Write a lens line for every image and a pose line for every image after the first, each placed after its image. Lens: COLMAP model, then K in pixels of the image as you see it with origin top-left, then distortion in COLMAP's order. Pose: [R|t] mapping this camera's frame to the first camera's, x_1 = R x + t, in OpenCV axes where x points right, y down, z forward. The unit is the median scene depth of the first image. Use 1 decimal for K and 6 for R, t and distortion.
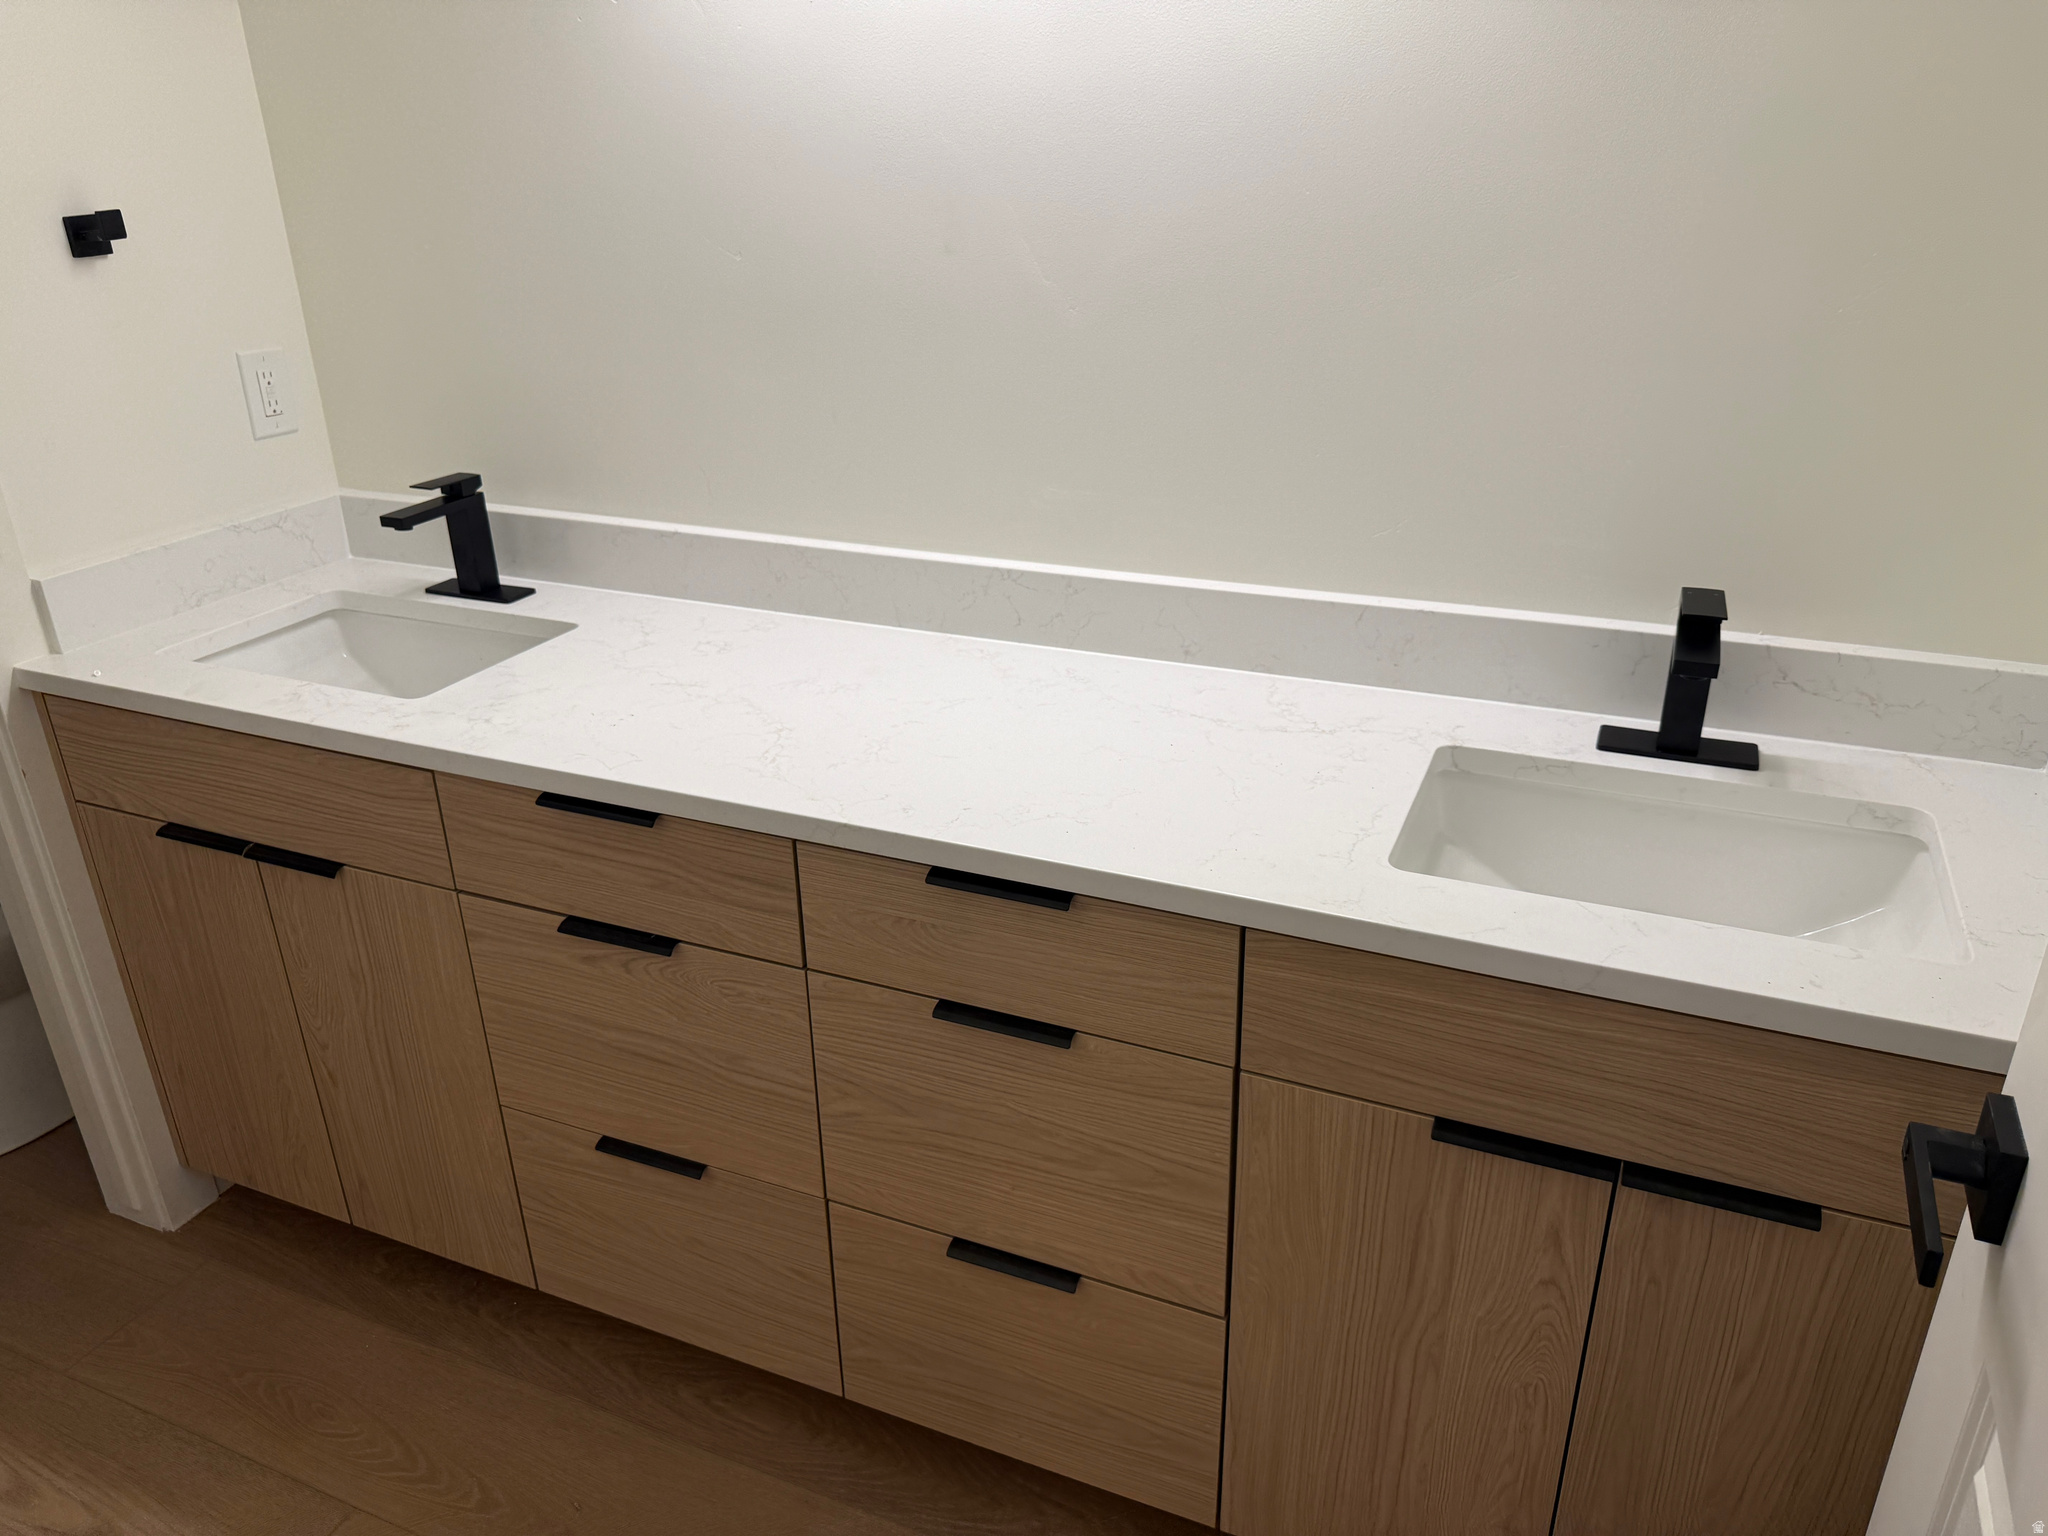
lens RADIAL K [[1452.3, 0, 1022.4], [0, 1452.3, 761.8], [0, 0, 1]] dist [0.041754, -0.056142]
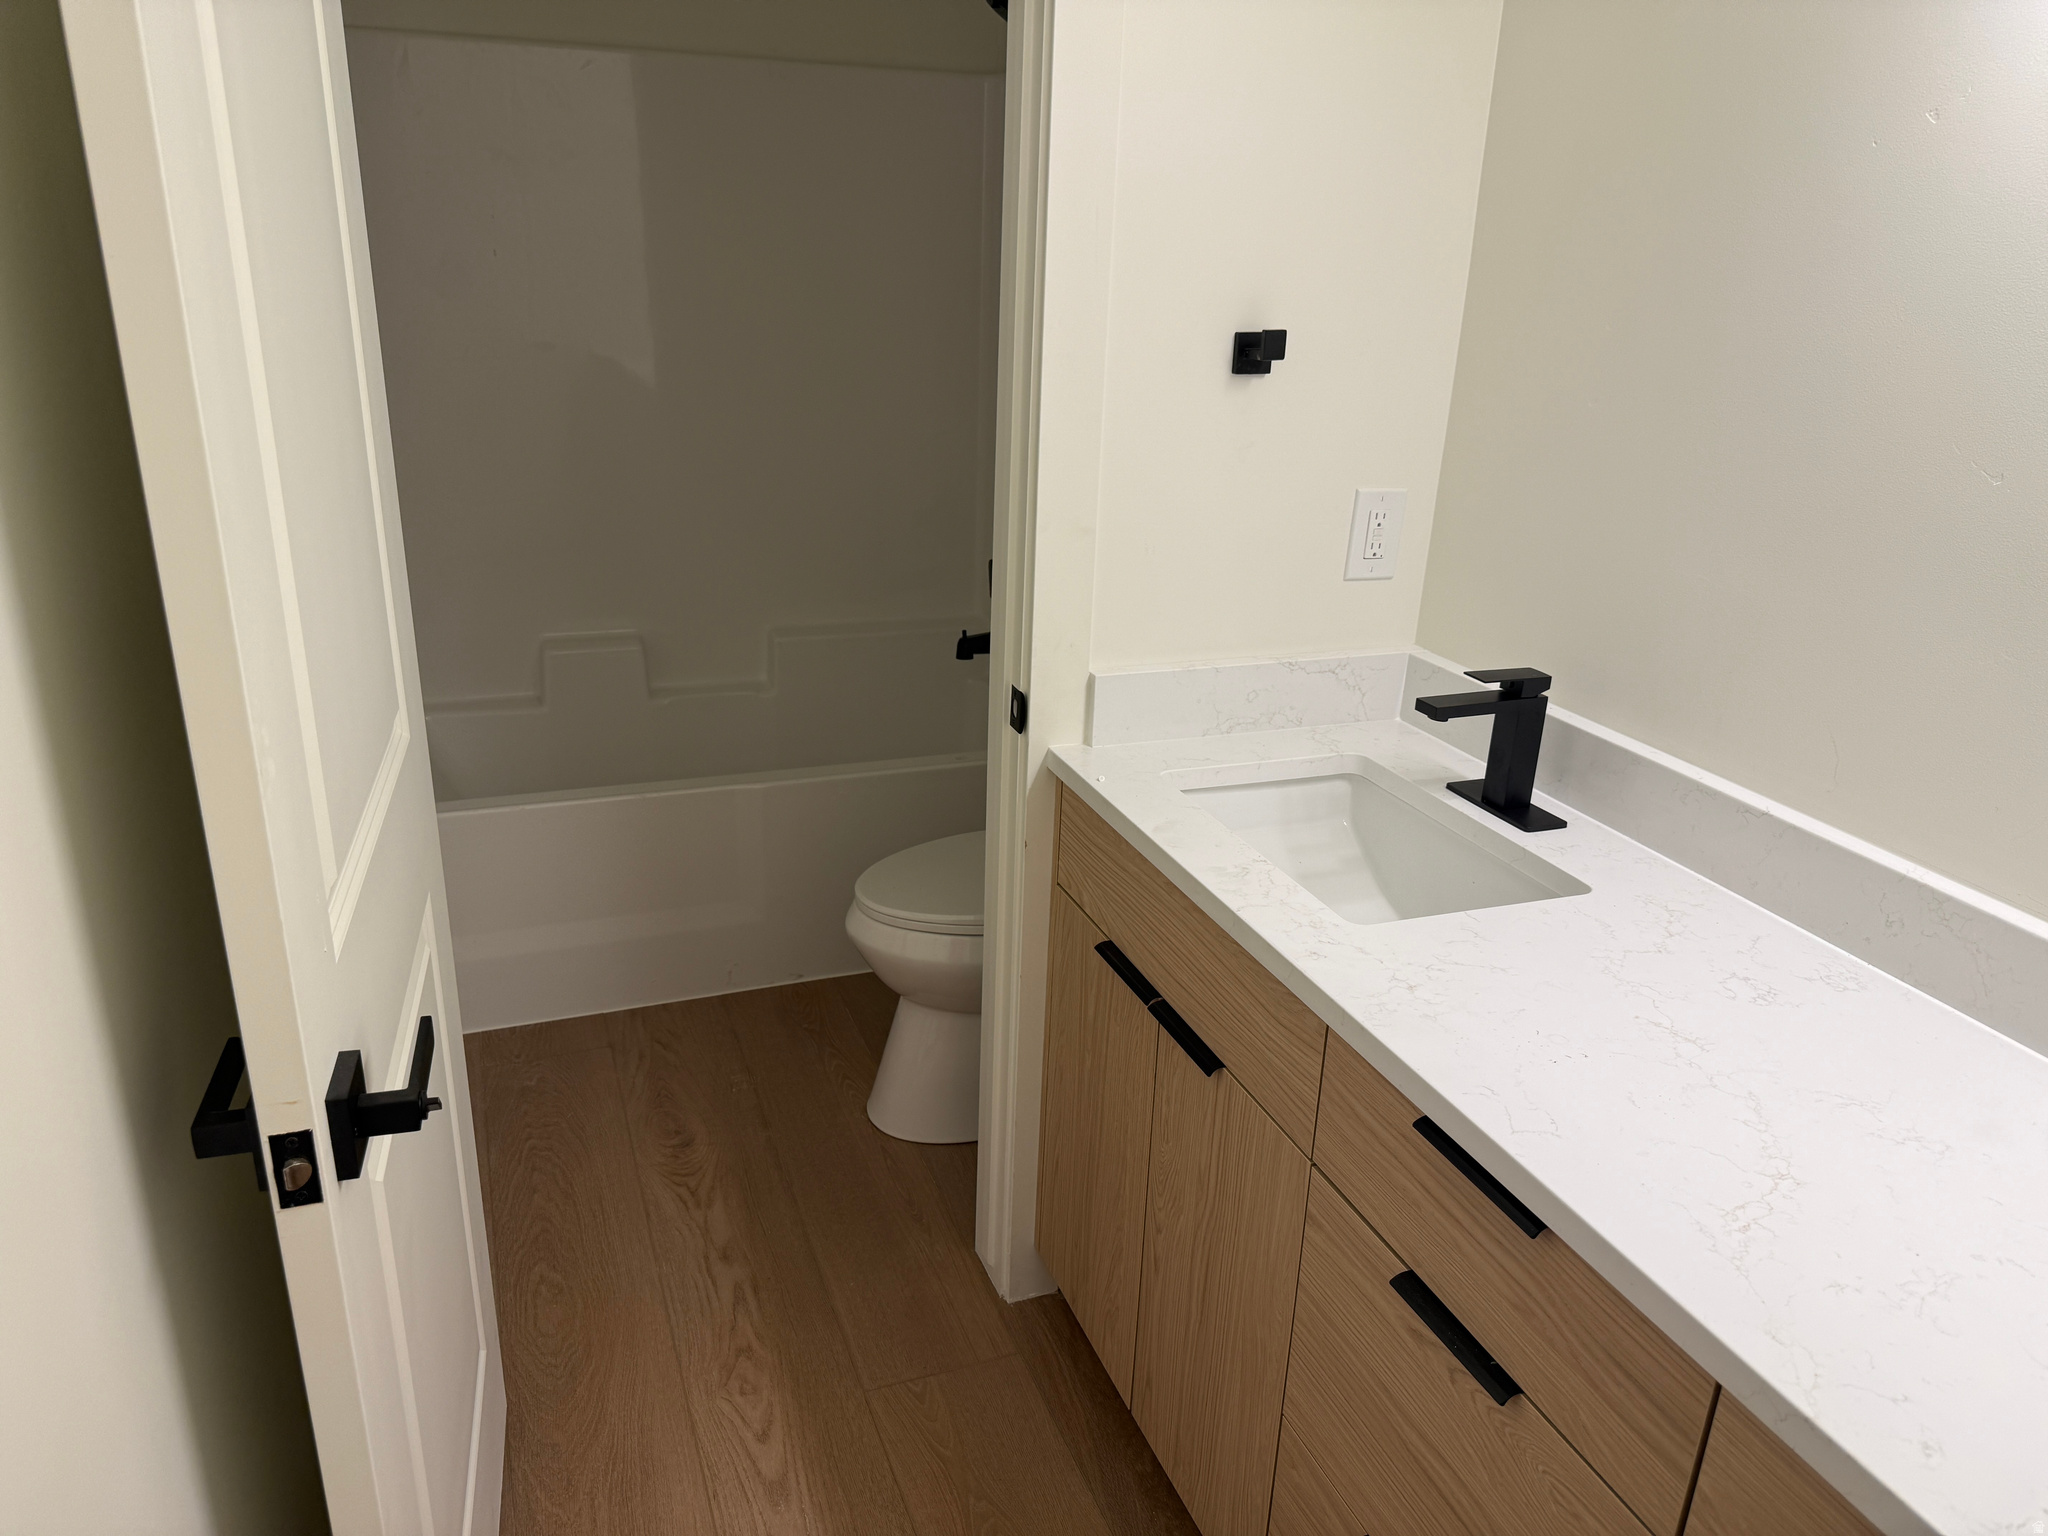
lens RADIAL K [[1466.5, 0, 1063.0], [0, 1466.5, 764.5], [0, 0, 1]] dist [0.035056, -0.038763]
pose [[0.712061, 0.293011, -0.638054, -0.020595], [-0.344474, 0.937660, 0.046169, -0.096657], [0.611806, 0.186918, 0.768606, 0.203392]]
